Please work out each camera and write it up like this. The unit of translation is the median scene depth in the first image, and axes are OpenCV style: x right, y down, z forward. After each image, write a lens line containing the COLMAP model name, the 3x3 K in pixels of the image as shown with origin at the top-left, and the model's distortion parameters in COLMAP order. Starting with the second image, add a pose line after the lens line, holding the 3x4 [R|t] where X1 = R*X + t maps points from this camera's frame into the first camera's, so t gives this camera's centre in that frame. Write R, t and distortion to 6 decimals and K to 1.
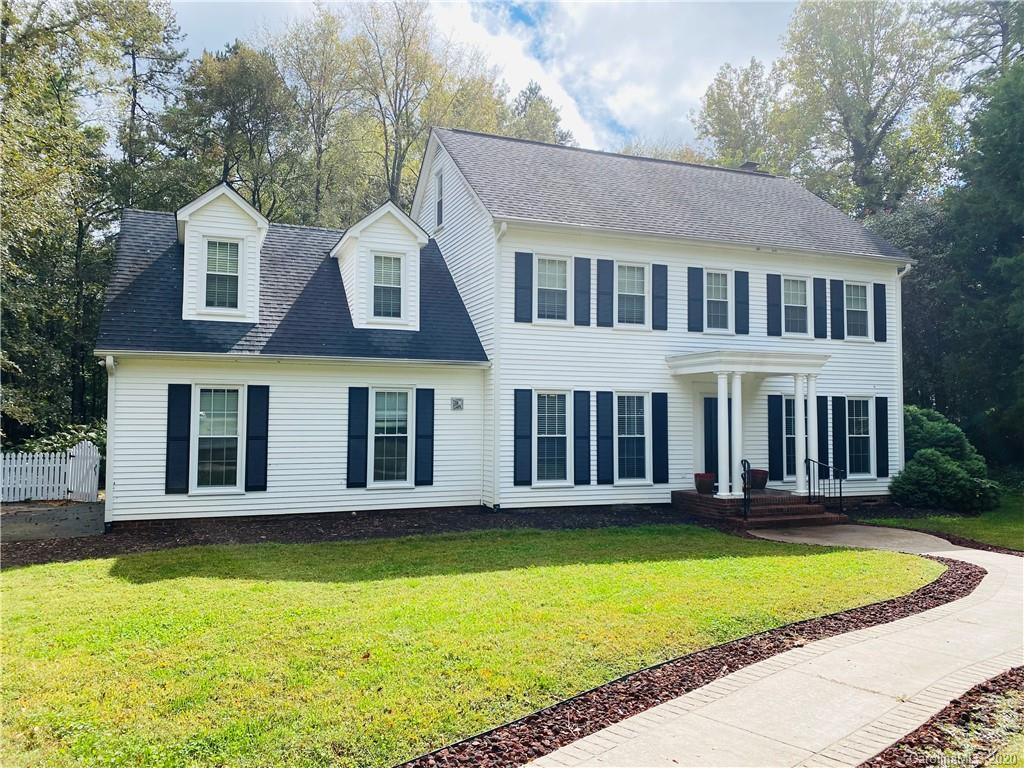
lens RADIAL K [[760.0, 0, 512.0], [0, 760.0, 384.0], [0, 0, 1]] dist [0.065387, -0.003426]
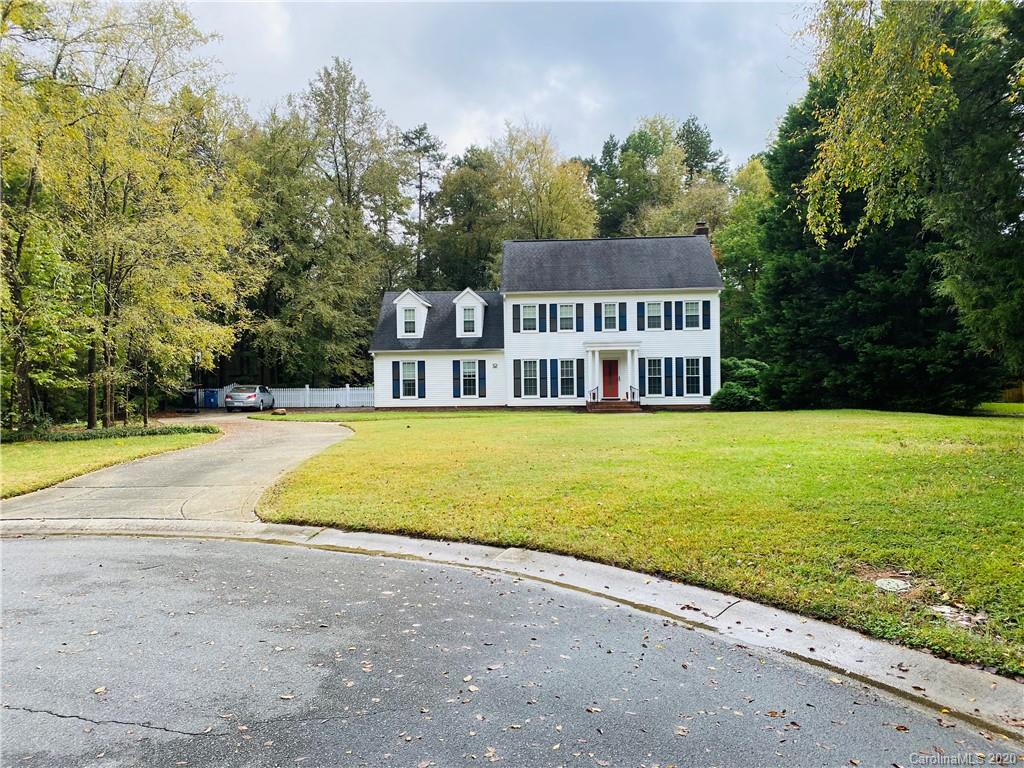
lens RADIAL K [[760.0, 0, 512.0], [0, 760.0, 384.0], [0, 0, 1]] dist [0.065387, -0.003426]
pose [[0.913606, -0.012081, -0.406422, 0.987116], [0.035726, 0.998078, 0.050641, -0.037911], [0.405029, -0.060786, 0.912281, -1.261816]]
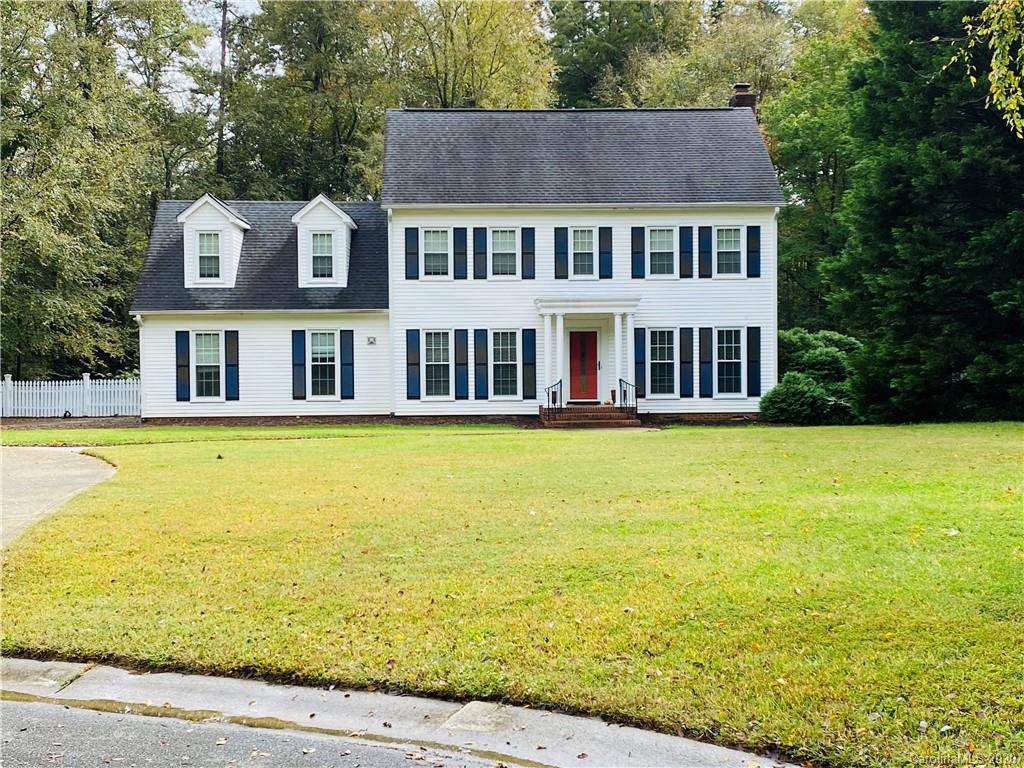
lens RADIAL K [[1383.2, 0, 516.1], [0, 1383.2, 367.3], [0, 0, 1]] dist [0.171333, -0.586207]
pose [[0.947164, -0.010208, -0.320588, 0.952832], [0.027473, 0.998402, 0.049378, -0.040355], [0.319572, -0.055577, 0.945931, -1.248467]]
